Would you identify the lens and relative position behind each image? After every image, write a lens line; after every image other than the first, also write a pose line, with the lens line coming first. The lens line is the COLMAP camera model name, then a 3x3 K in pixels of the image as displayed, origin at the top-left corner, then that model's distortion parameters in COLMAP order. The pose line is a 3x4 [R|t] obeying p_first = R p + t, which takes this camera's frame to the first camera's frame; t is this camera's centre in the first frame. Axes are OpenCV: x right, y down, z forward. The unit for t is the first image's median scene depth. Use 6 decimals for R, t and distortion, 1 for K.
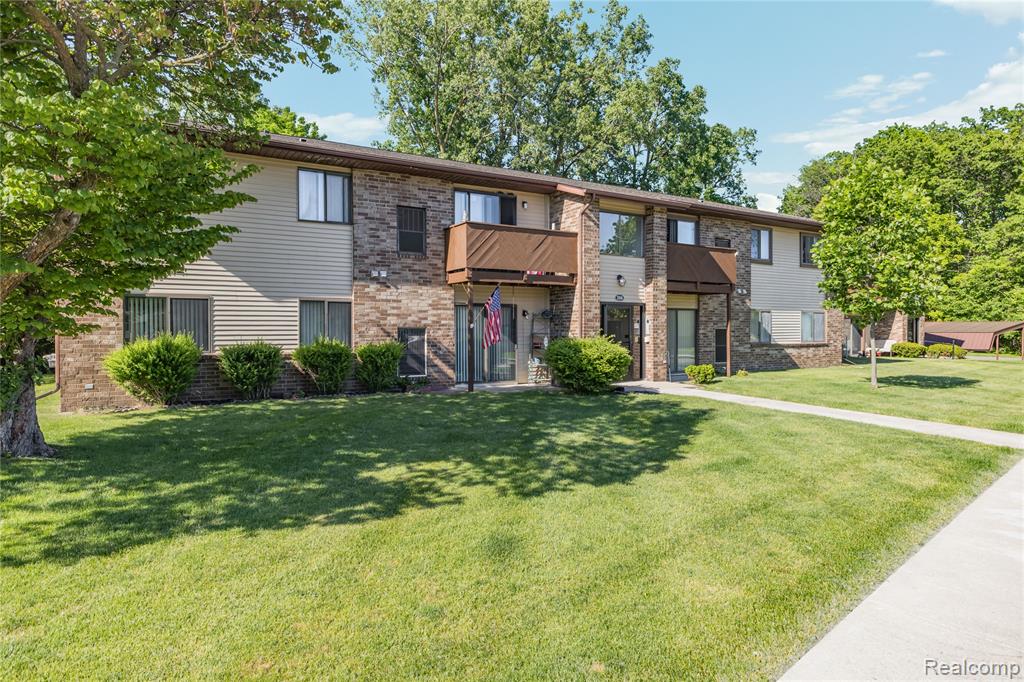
lens RADIAL K [[652.5, 0, 512.4], [0, 652.5, 338.4], [0, 0, 1]] dist [-0.009790, -0.001917]
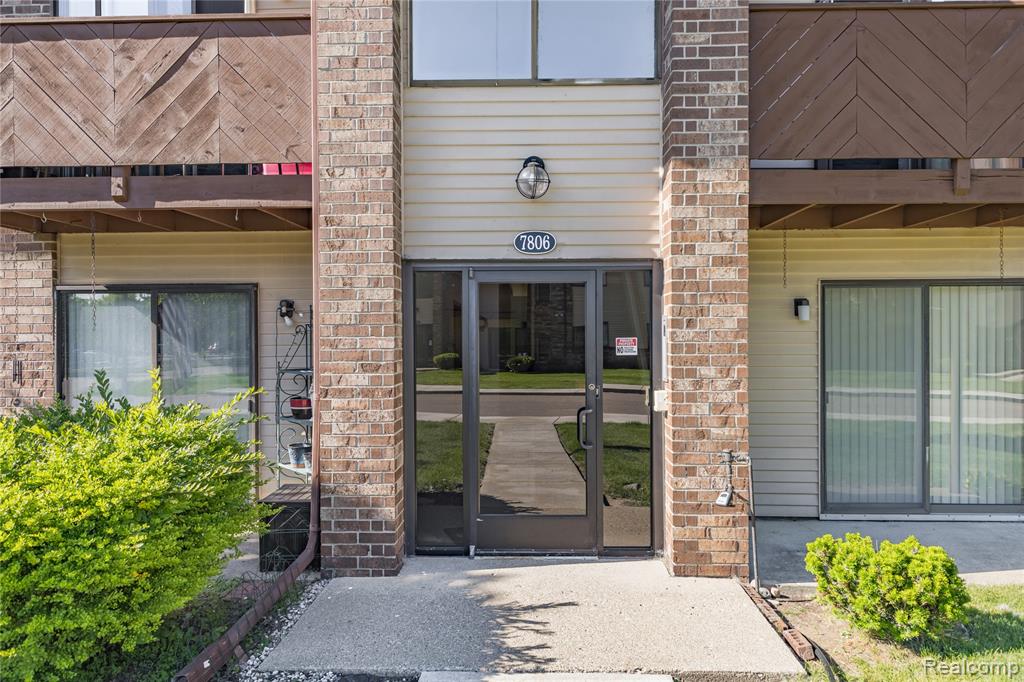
lens RADIAL K [[705.4, 0, 512.9], [0, 705.4, 342.1], [0, 0, 1]] dist [-0.010501, -0.001858]
pose [[0.829741, 0.001767, -0.558147, 0.312781], [-0.003953, 0.999989, -0.002711, -0.020366], [0.558135, 0.004456, 0.829738, 0.744302]]
